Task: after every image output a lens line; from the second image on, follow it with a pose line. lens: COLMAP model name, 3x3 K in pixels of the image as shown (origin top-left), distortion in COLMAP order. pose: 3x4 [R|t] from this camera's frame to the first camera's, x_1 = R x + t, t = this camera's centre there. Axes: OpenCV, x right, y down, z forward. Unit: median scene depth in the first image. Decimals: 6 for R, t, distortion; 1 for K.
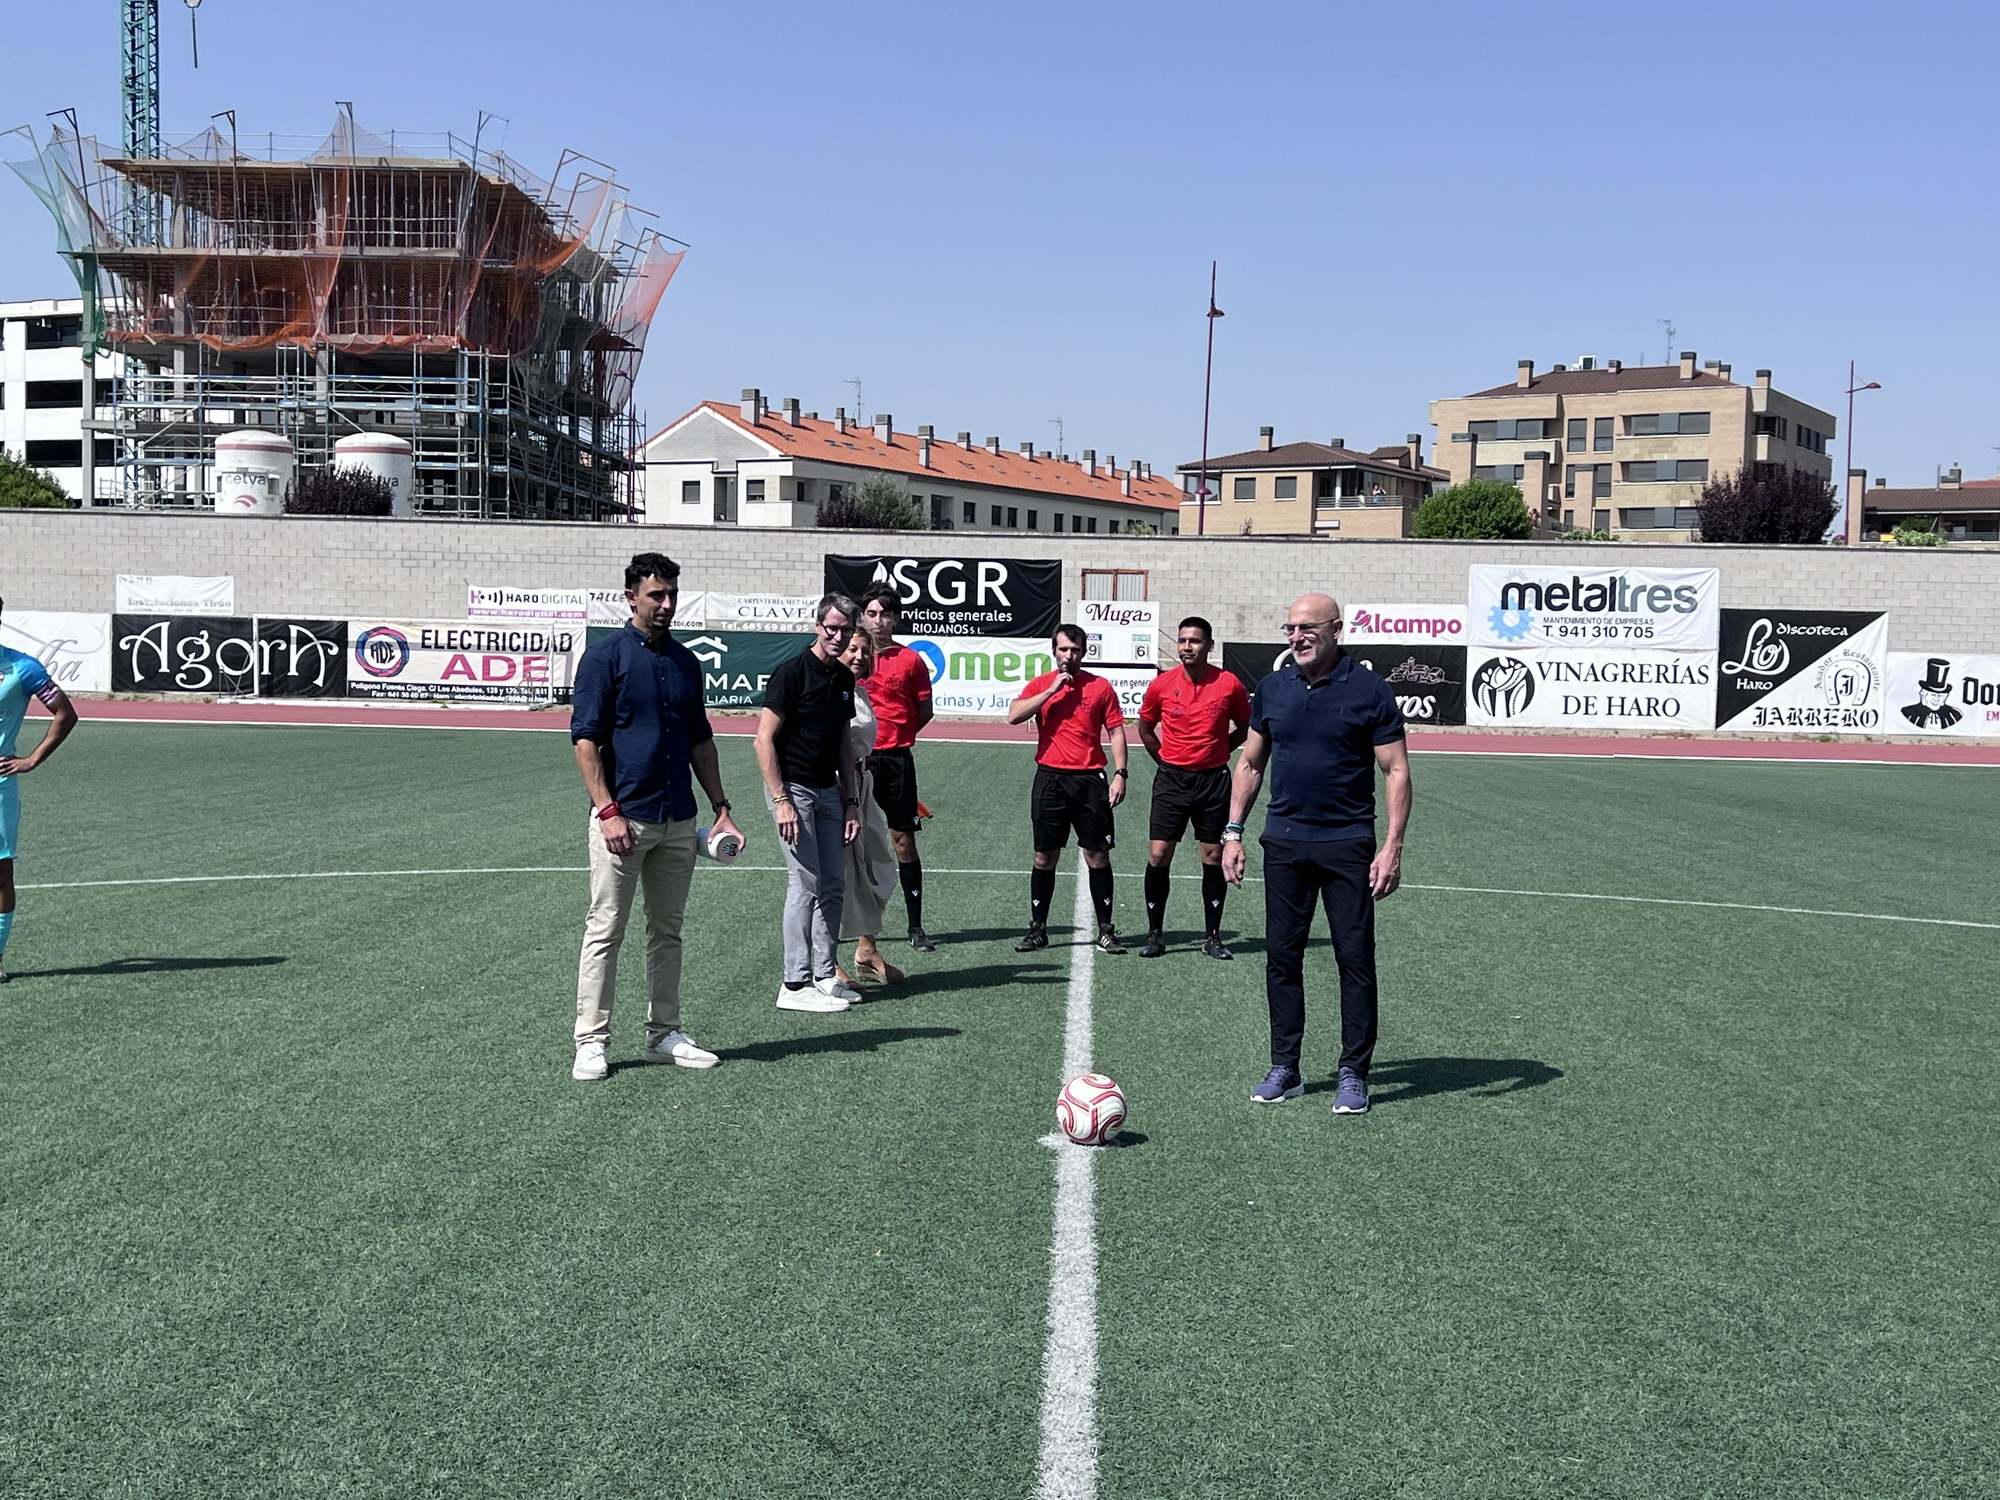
lens RADIAL K [[2321.4, 0, 1000.0], [0, 2321.4, 750.0], [0, 0, 1]] dist [0.073094, -0.109951]
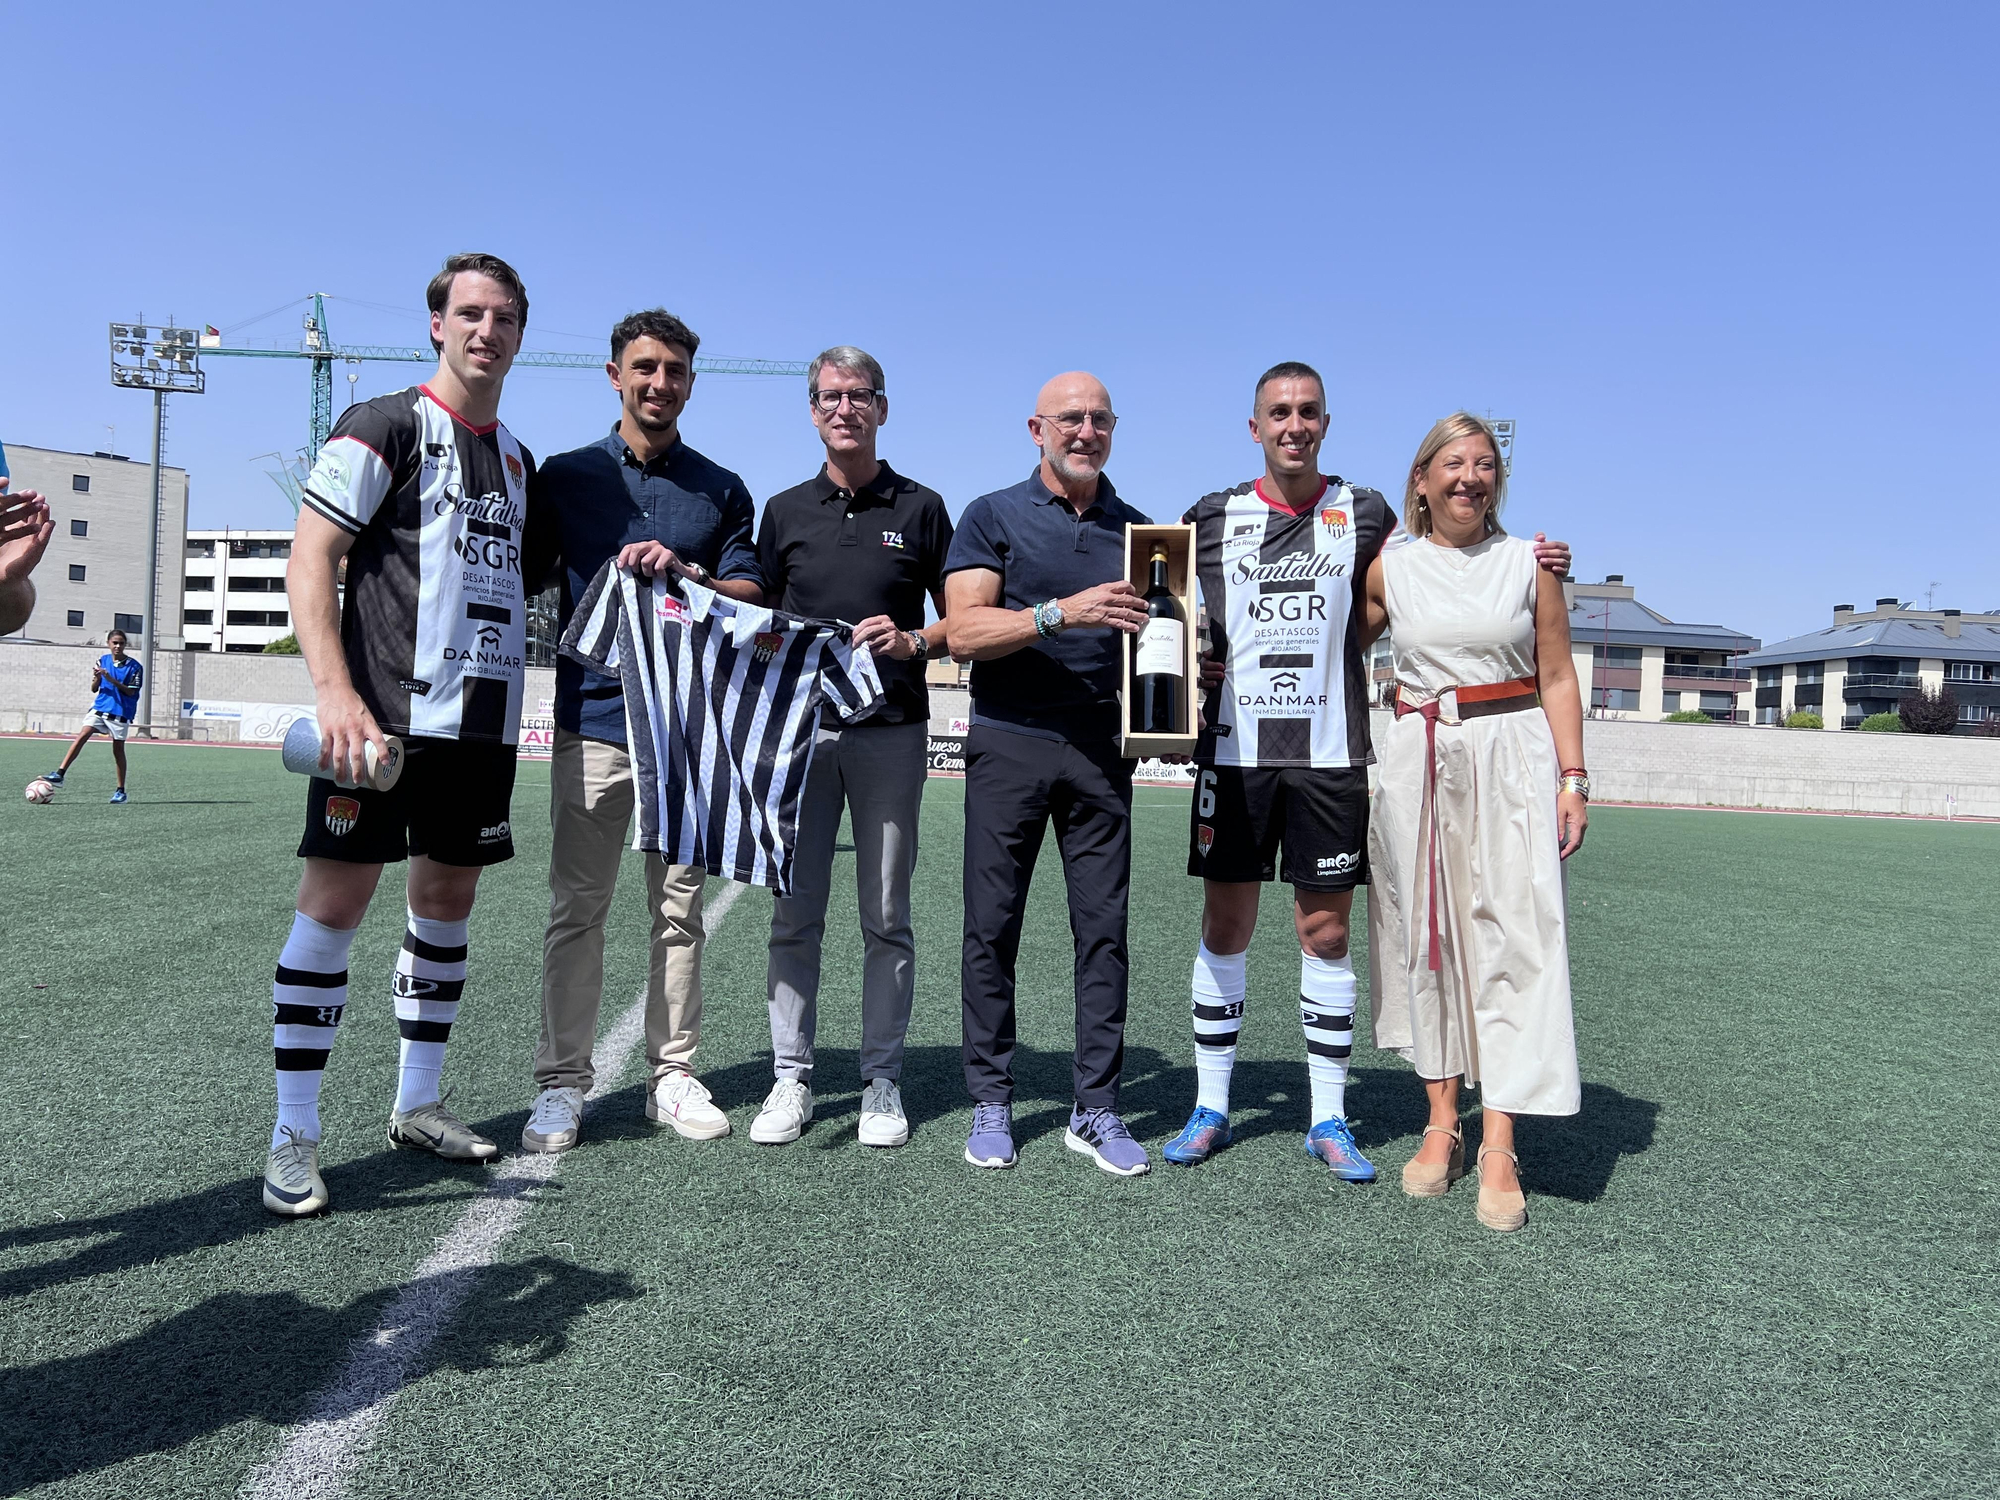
lens RADIAL K [[1519.8, 0, 1010.9], [0, 1519.8, 770.0], [0, 0, 1]] dist [0.002878, -0.000273]
pose [[0.988760, 0.019519, 0.148234, -0.003972], [-0.014889, 0.999368, -0.032281, 0.022286], [-0.148770, 0.029711, 0.988425, -0.292920]]
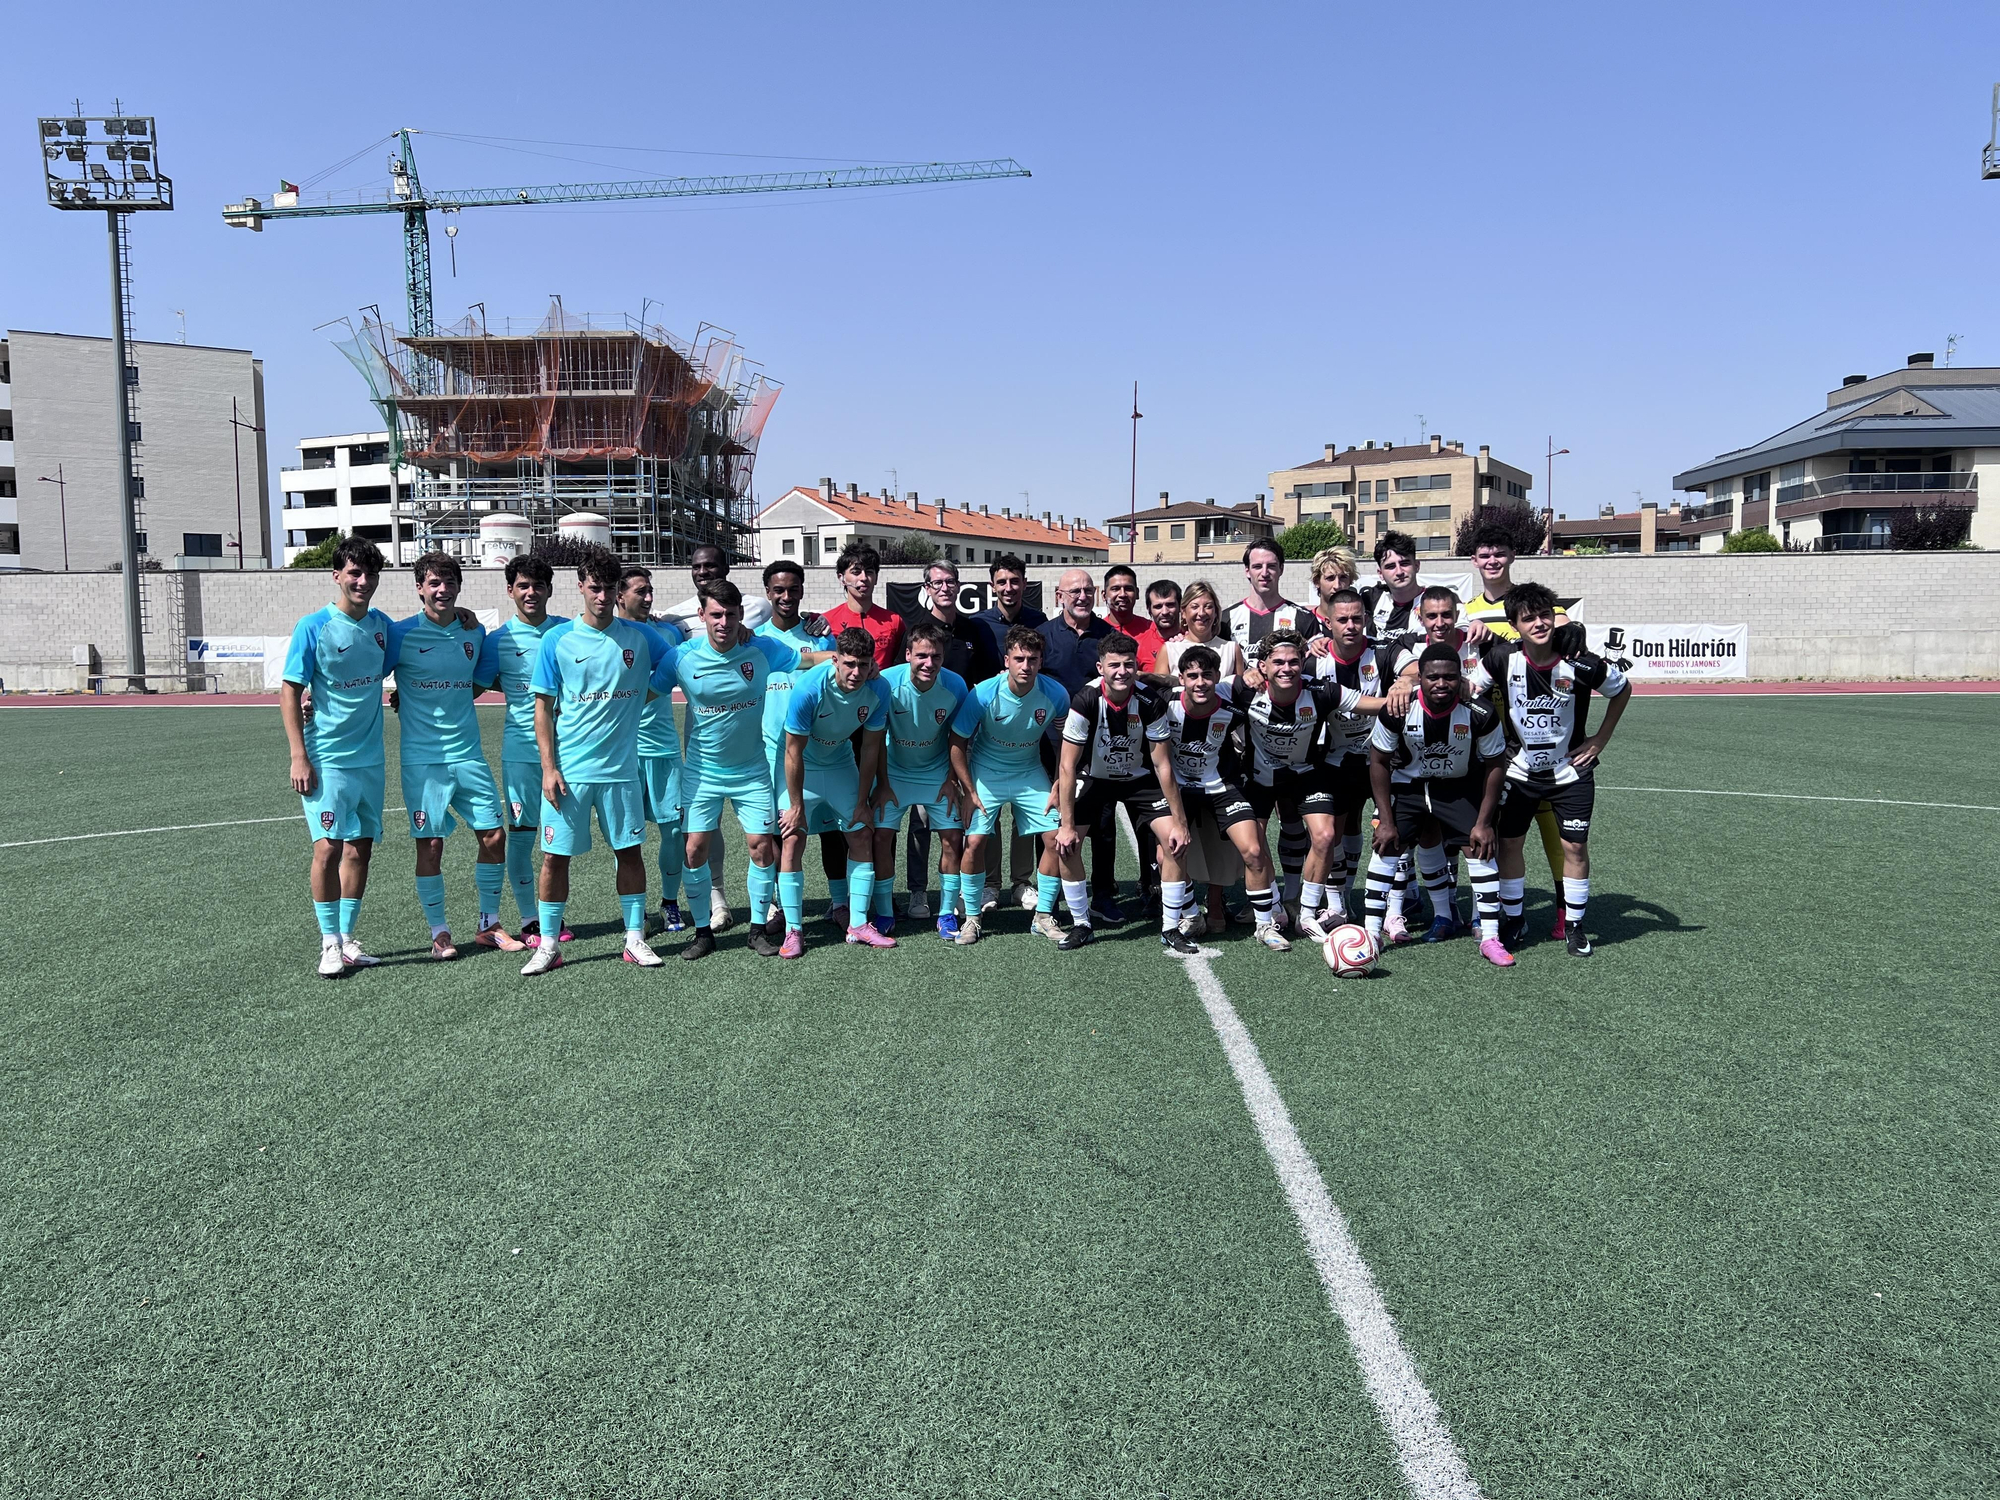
lens RADIAL K [[1505.9, 0, 1000.5], [0, 1505.9, 743.4], [0, 0, 1]] dist [0.060743, -0.076399]
pose [[0.999467, -0.031872, 0.007093, -0.007391], [0.031709, 0.999253, 0.022068, 0.001306], [-0.007791, -0.021831, 0.999731, 0.006153]]
